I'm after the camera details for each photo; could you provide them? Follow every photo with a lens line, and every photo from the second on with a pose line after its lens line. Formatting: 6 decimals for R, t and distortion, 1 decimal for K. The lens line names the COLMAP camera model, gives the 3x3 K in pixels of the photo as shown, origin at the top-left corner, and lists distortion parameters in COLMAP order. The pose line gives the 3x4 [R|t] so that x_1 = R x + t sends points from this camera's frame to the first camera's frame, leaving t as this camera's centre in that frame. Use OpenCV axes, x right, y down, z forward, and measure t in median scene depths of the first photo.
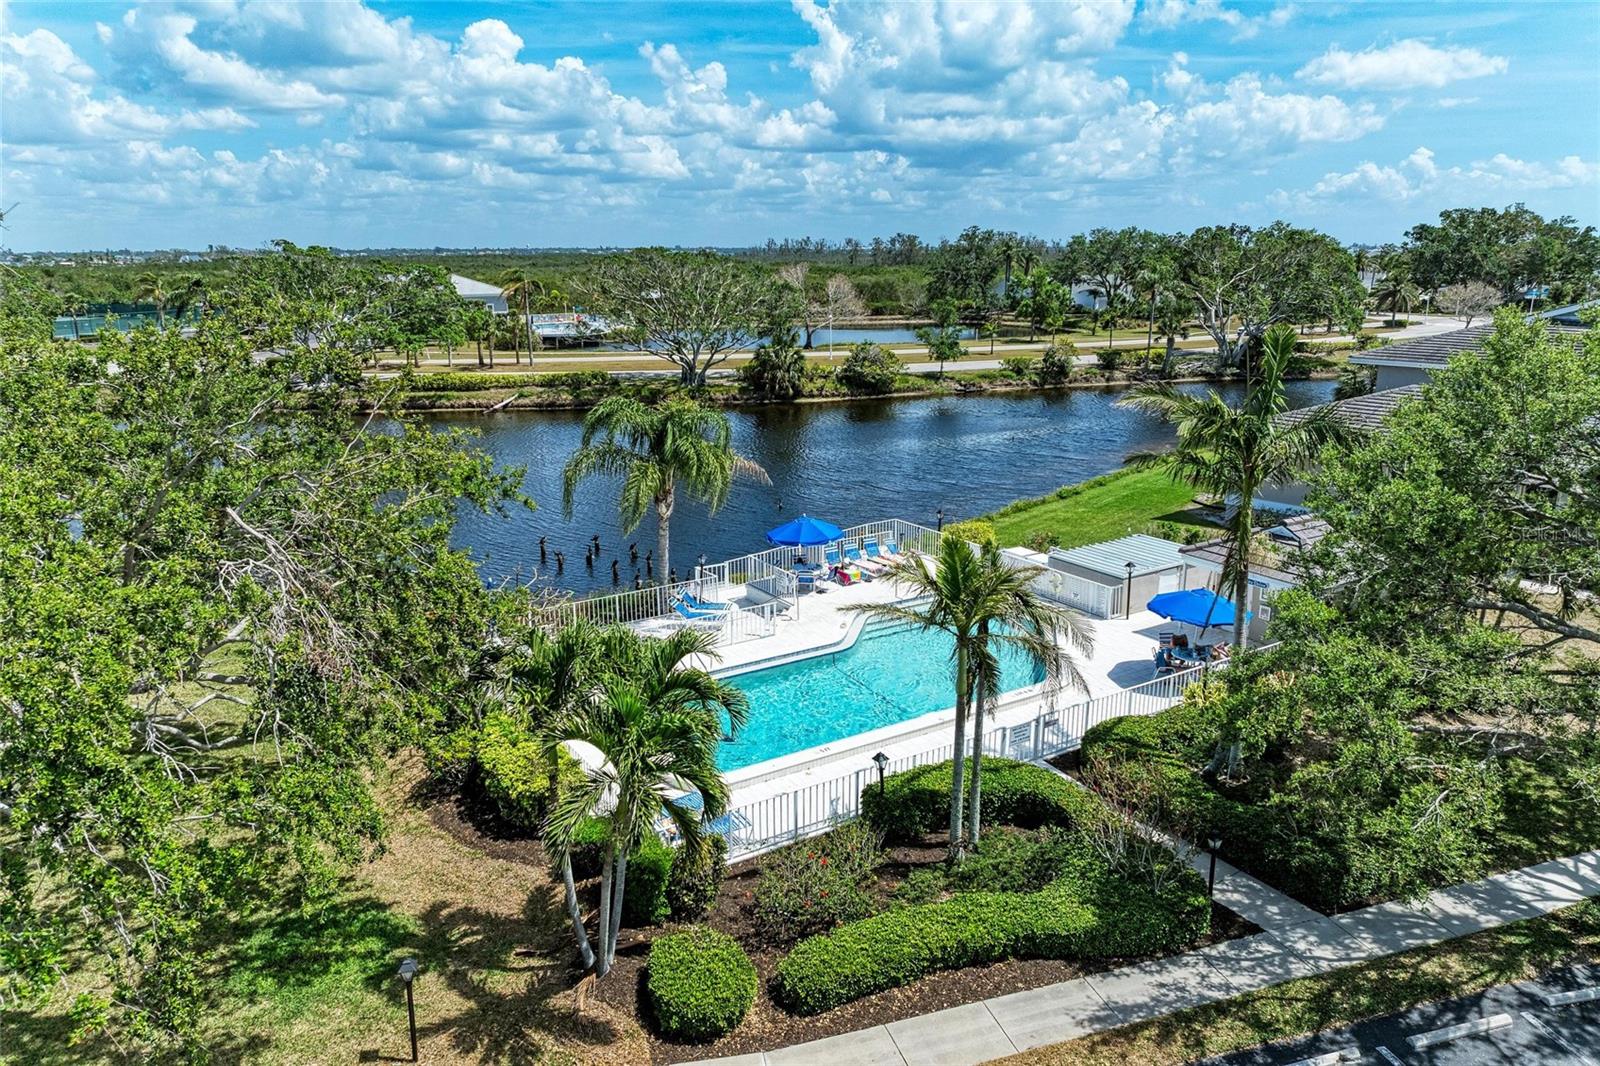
lens RADIAL K [[1133.6, 0, 795.5], [0, 1133.6, 539.8], [0, 0, 1]] dist [-0.012663, 0.005011]
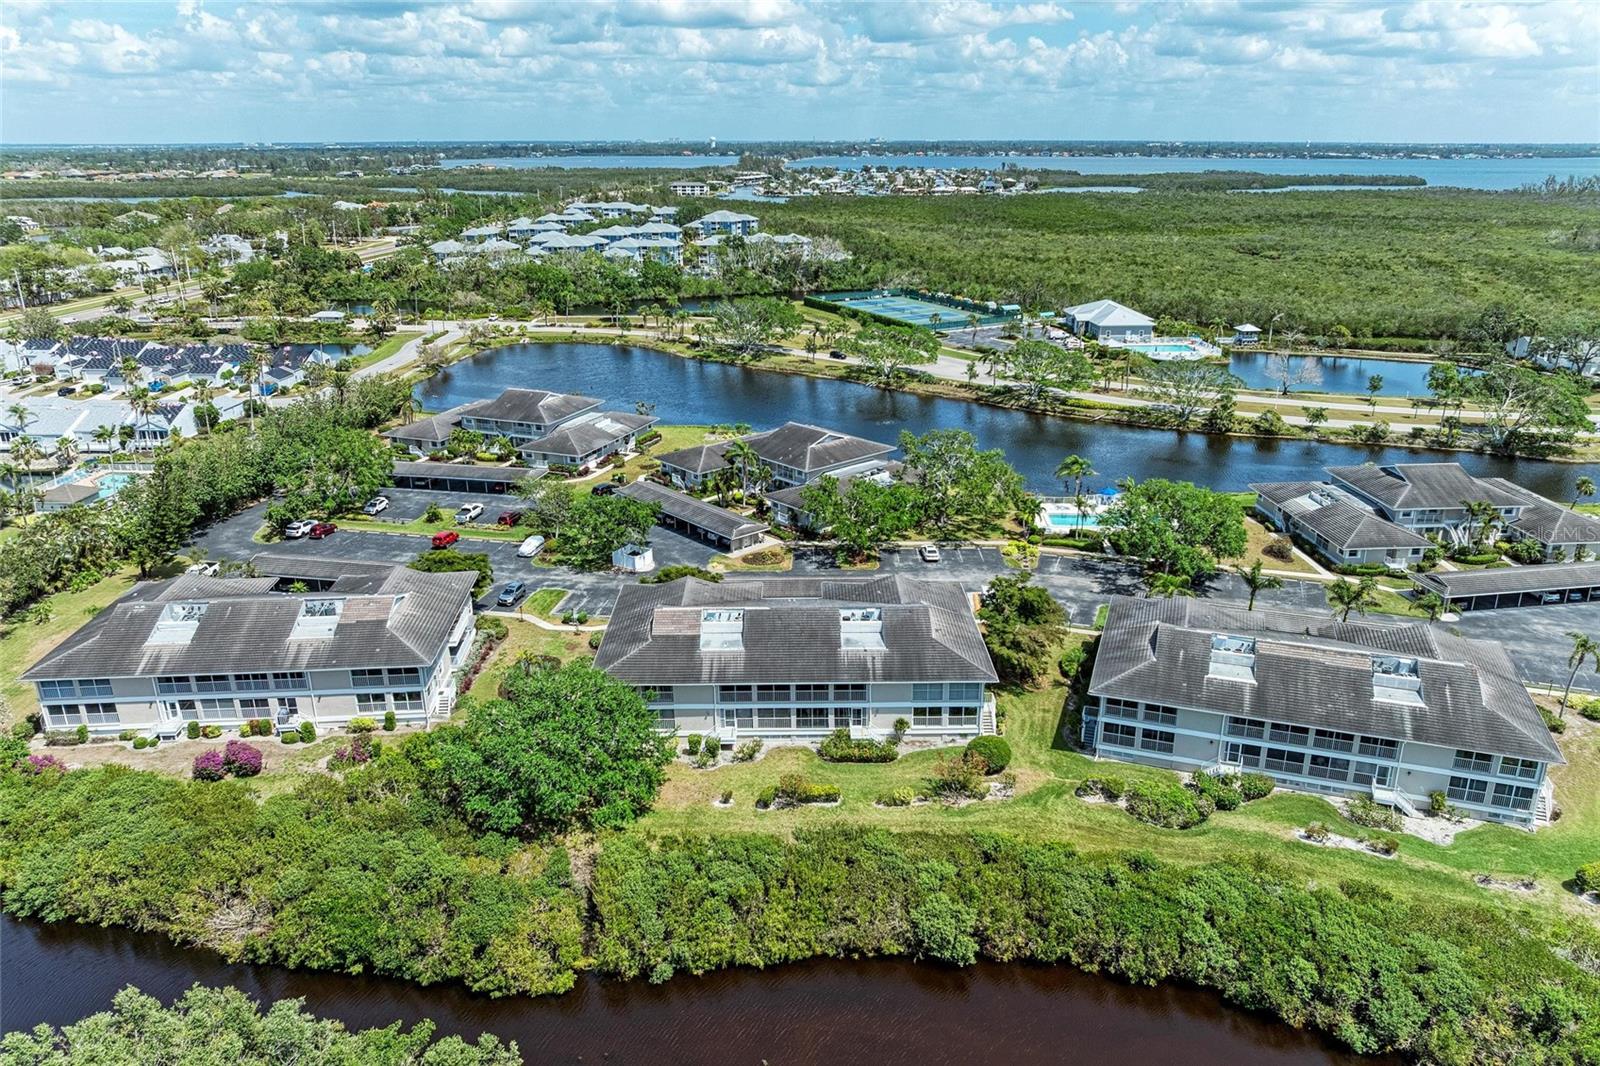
lens RADIAL K [[1166.5, 0, 796.6], [0, 1166.5, 536.0], [0, 0, 1]] dist [0.037663, -0.070029]
pose [[0.806723, 0.204375, -0.554463, 3.153192], [-0.154026, 0.978579, 0.136601, -0.539406], [0.570503, -0.024797, 0.820921, -6.856159]]
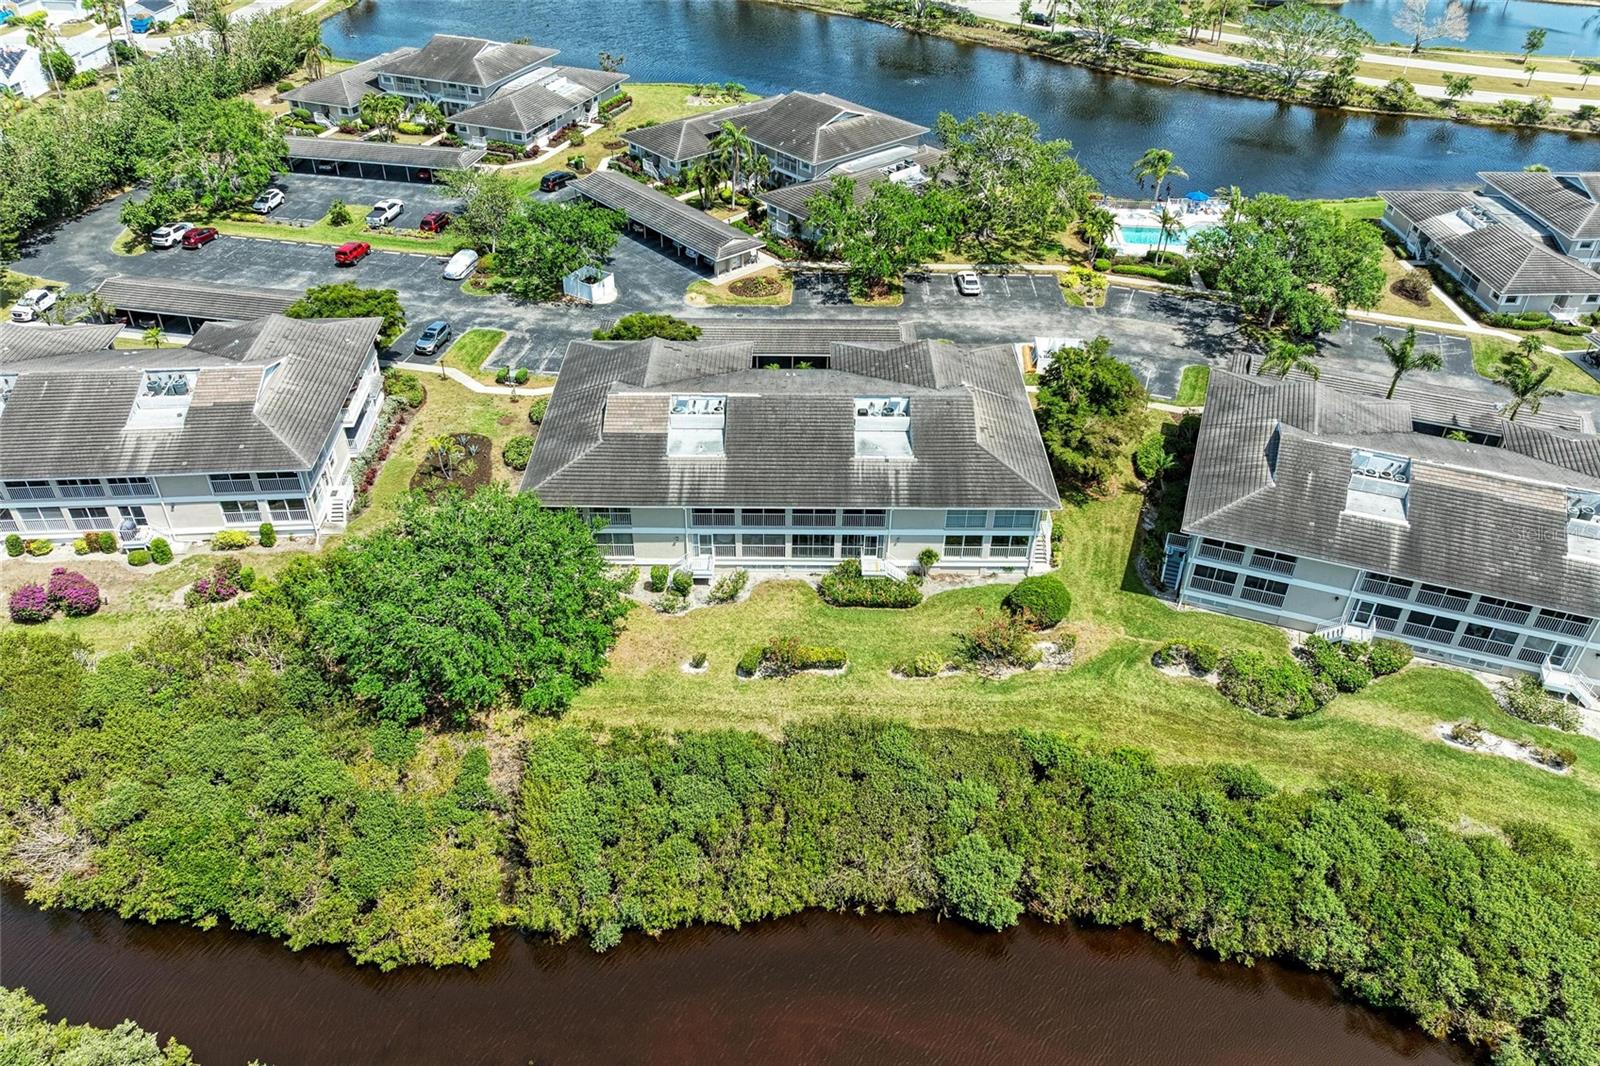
lens RADIAL K [[1220.4, 0, 769.6], [0, 1220.4, 527.8], [0, 0, 1]] dist [-0.012349, 0.010127]
pose [[0.789229, 0.374434, -0.486741, 2.316246], [-0.171146, 0.895319, 0.411233, -0.804879], [0.589769, -0.241253, 0.770694, -5.766799]]
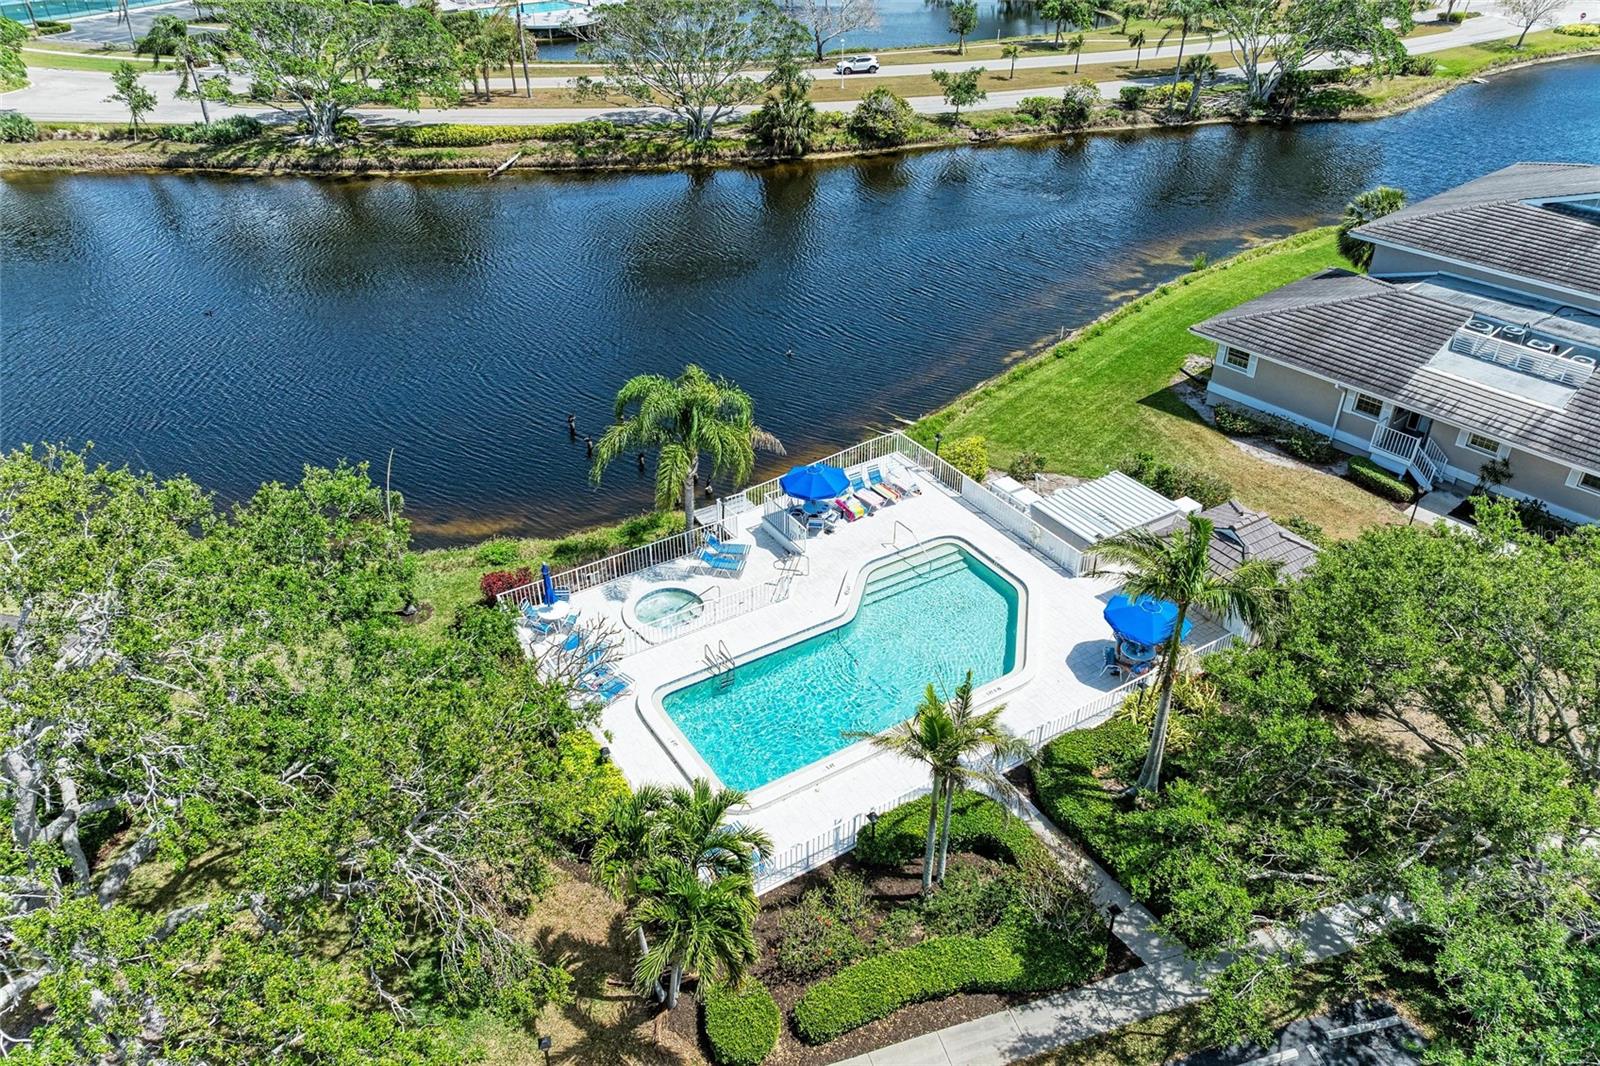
lens RADIAL K [[1142.7, 0, 795.2], [0, 1142.7, 529.3], [0, 0, 1]] dist [-0.017957, -0.001325]
pose [[0.999961, 0.008369, -0.002771, -0.014460], [-0.007139, 0.953123, 0.302497, -0.561643], [0.005173, -0.302466, 0.953146, -0.166531]]
